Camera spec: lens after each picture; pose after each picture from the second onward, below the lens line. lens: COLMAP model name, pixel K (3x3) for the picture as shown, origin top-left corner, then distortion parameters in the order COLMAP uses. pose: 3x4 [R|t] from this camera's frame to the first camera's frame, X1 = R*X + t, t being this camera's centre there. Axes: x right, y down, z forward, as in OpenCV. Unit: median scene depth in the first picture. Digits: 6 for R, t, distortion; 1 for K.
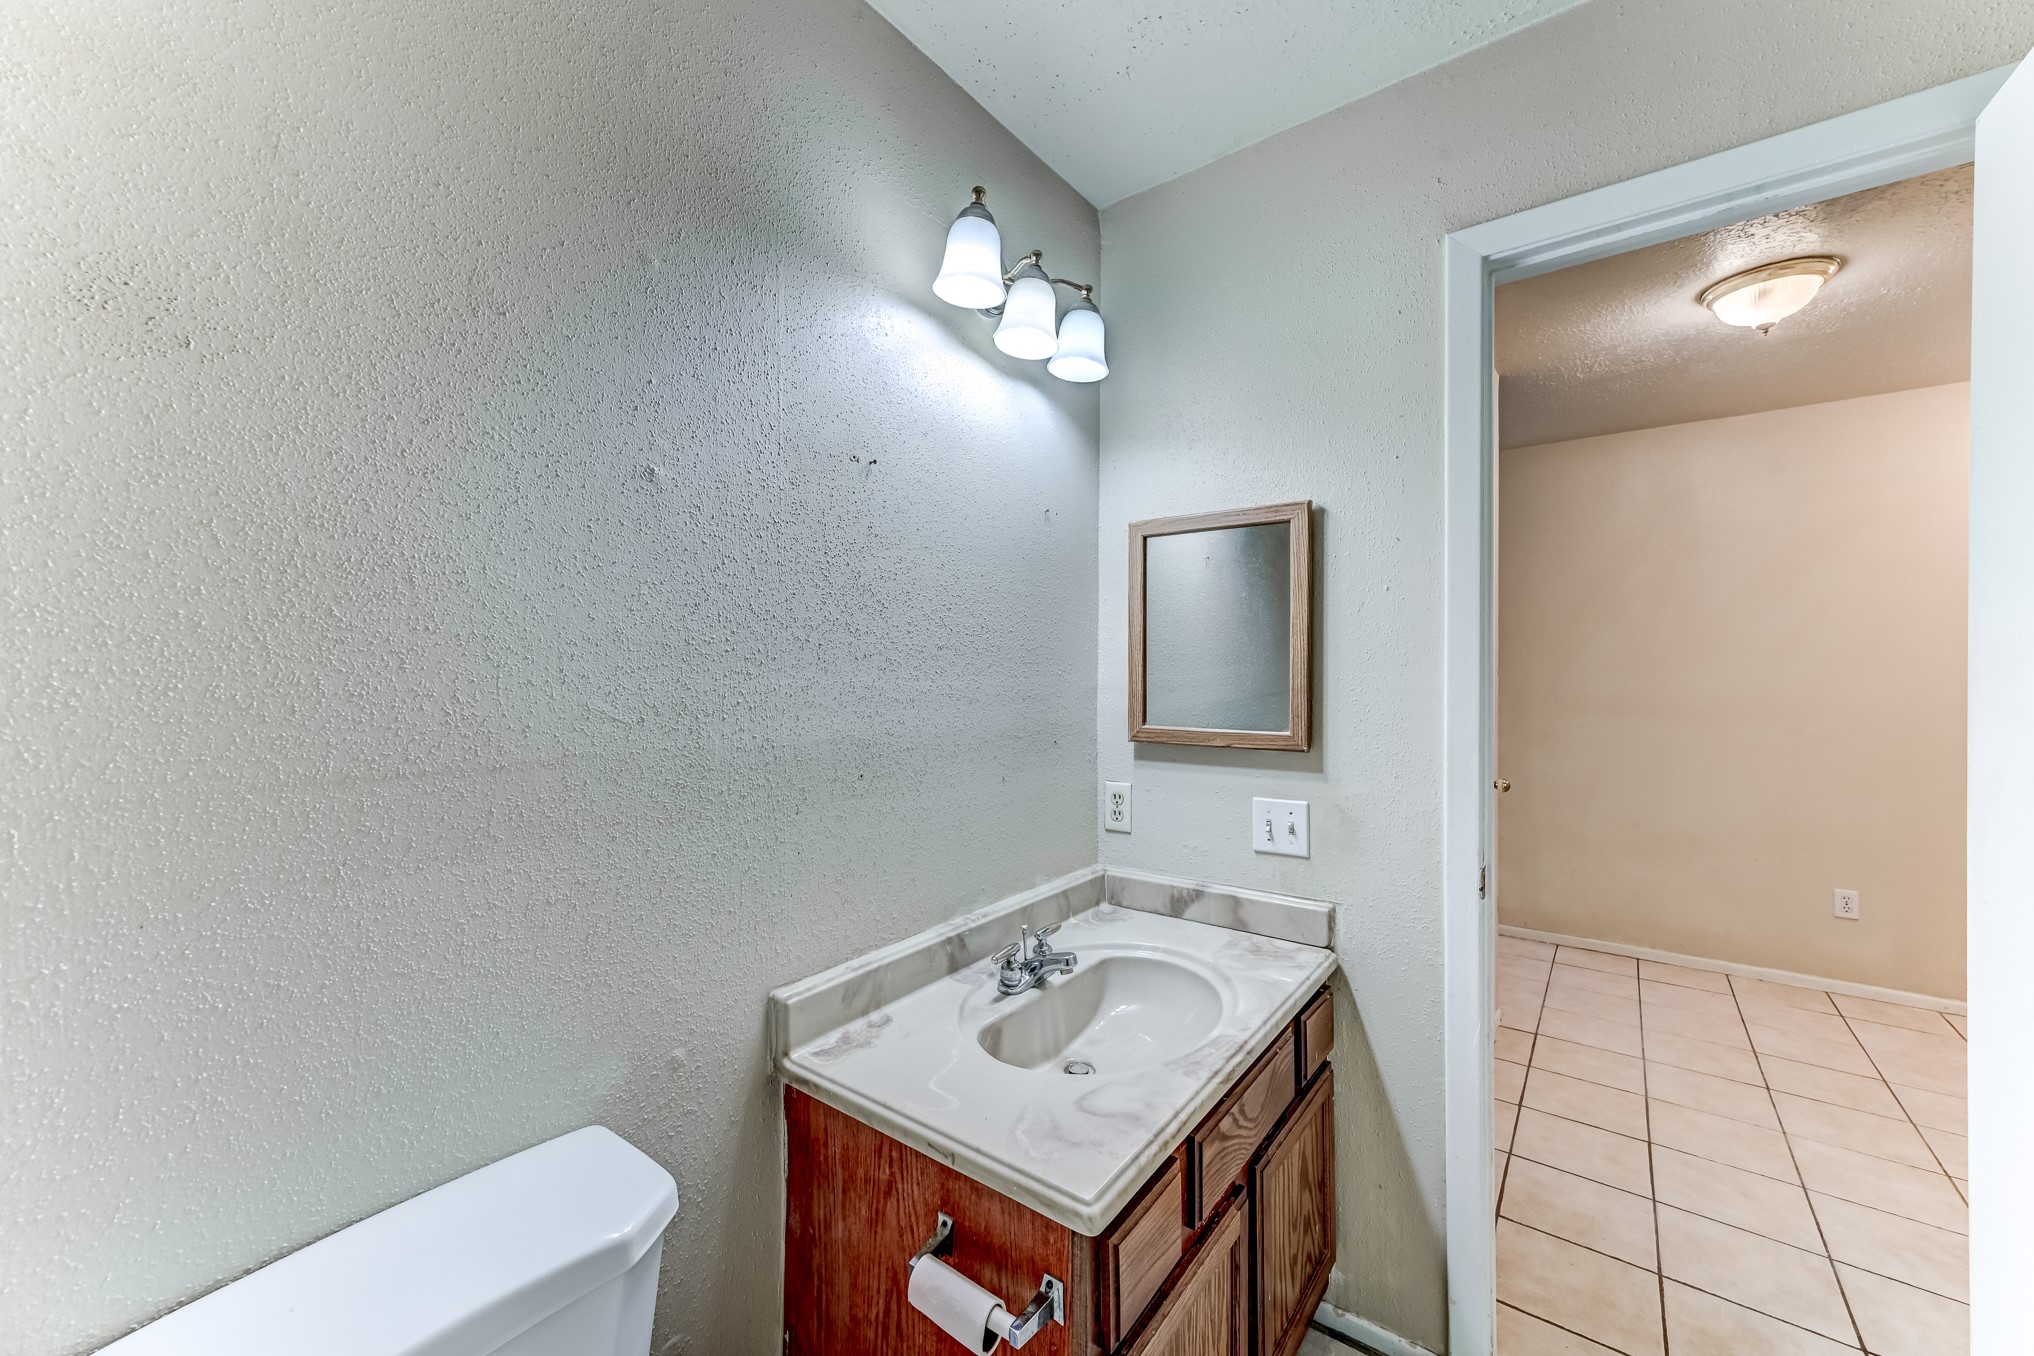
lens RADIAL K [[778.3, 0, 1016.8], [0, 778.3, 671.1], [0, 0, 1]] dist [0.003434, 0.000058]
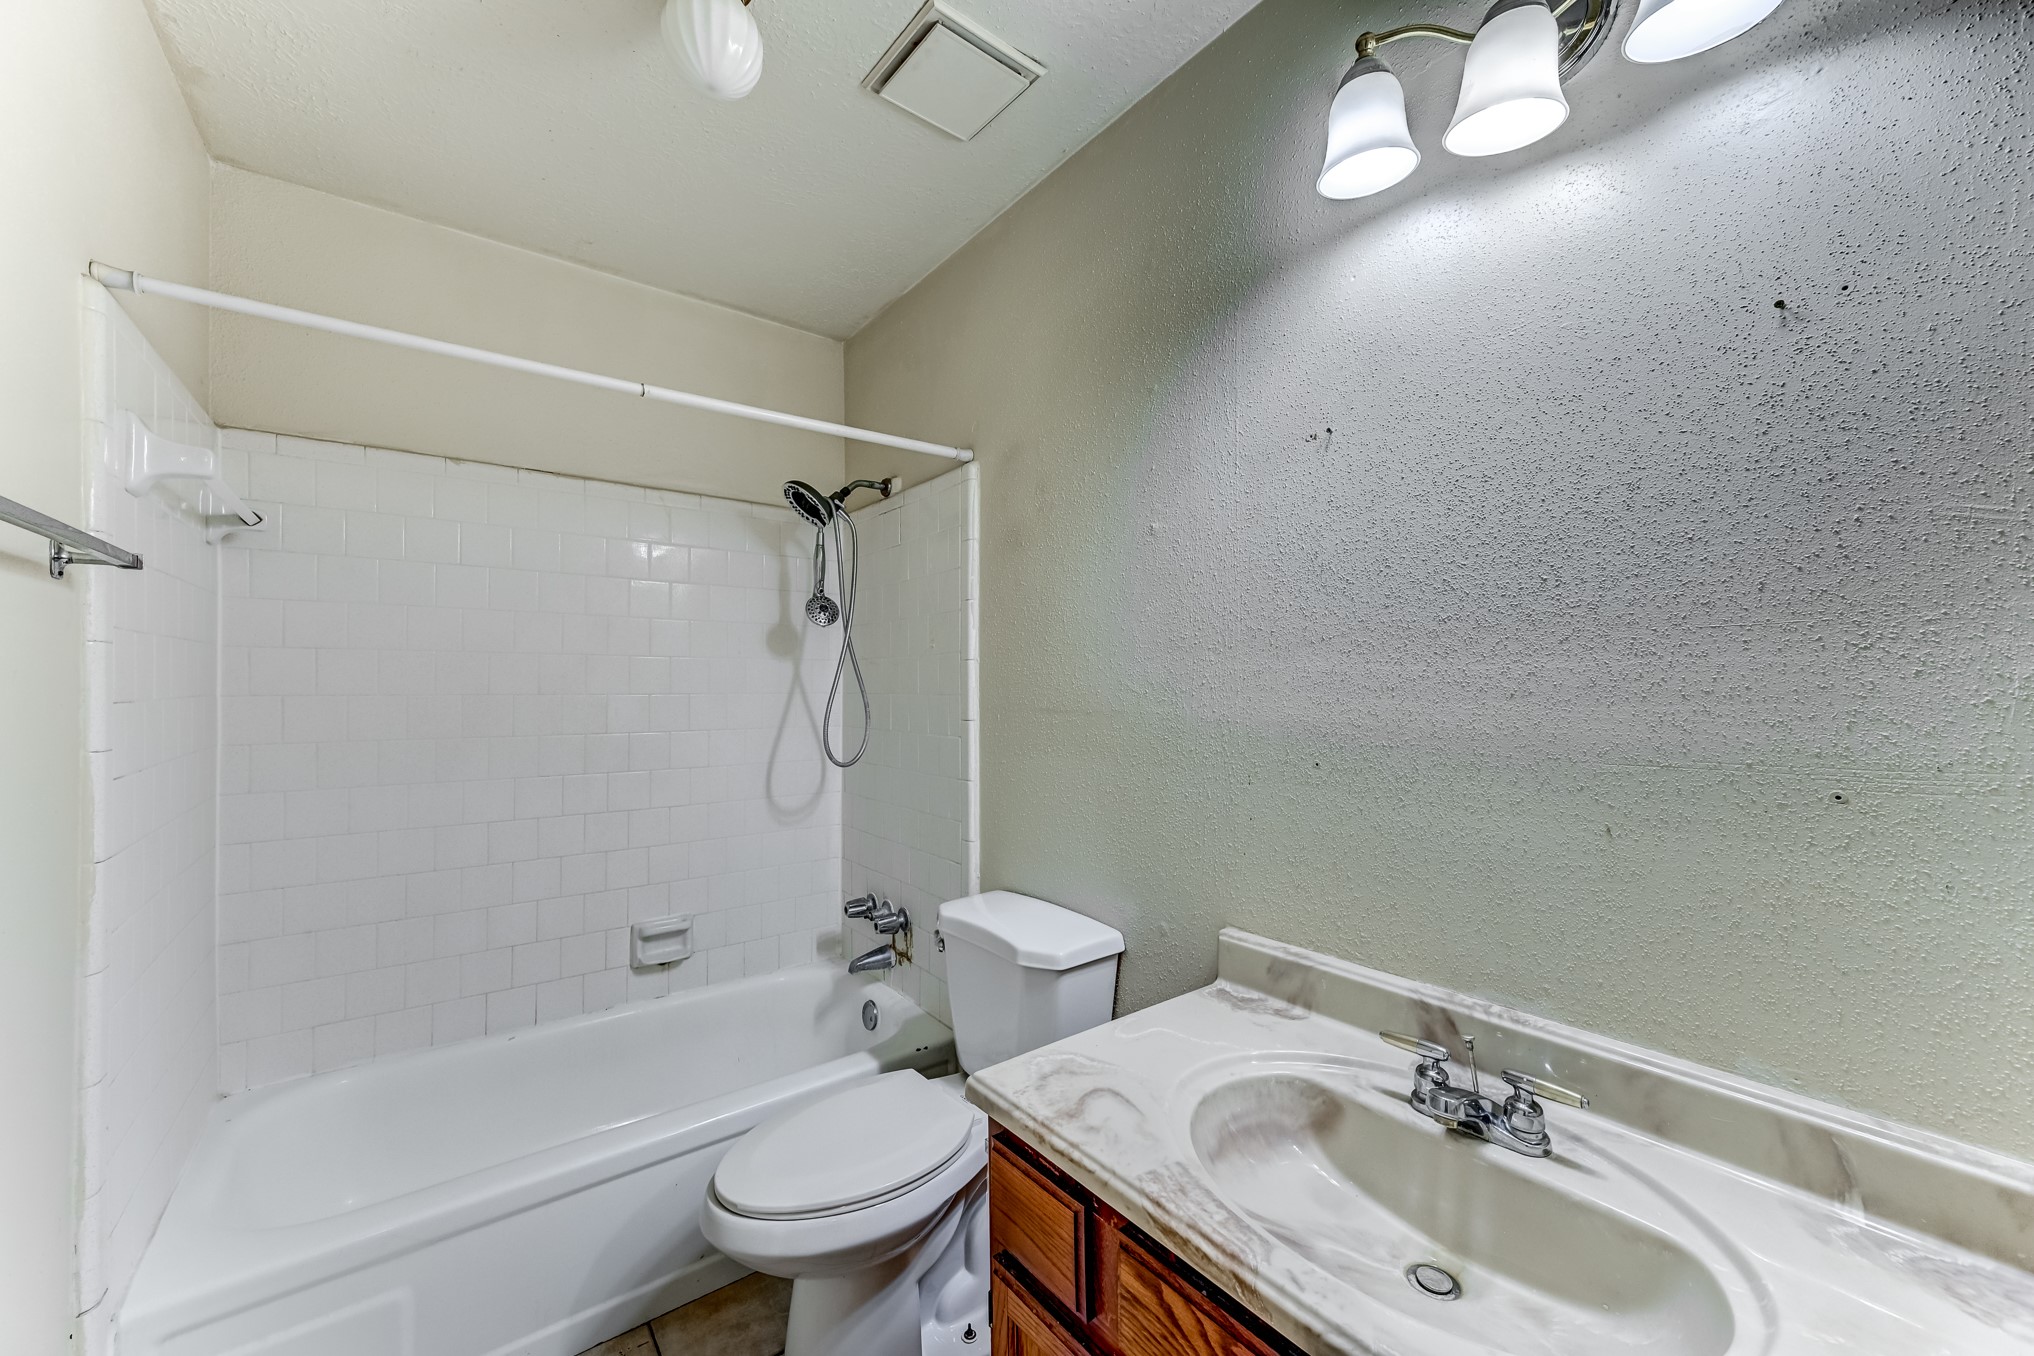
lens RADIAL K [[778.3, 0, 1018.8], [0, 778.3, 681.7], [0, 0, 1]] dist [0.003434, 0.000058]
pose [[-0.264042, -0.001452, -0.964510, 0.838395], [0.000412, 0.999999, -0.001619, 0.034295], [0.964511, -0.000825, -0.264041, 0.914545]]
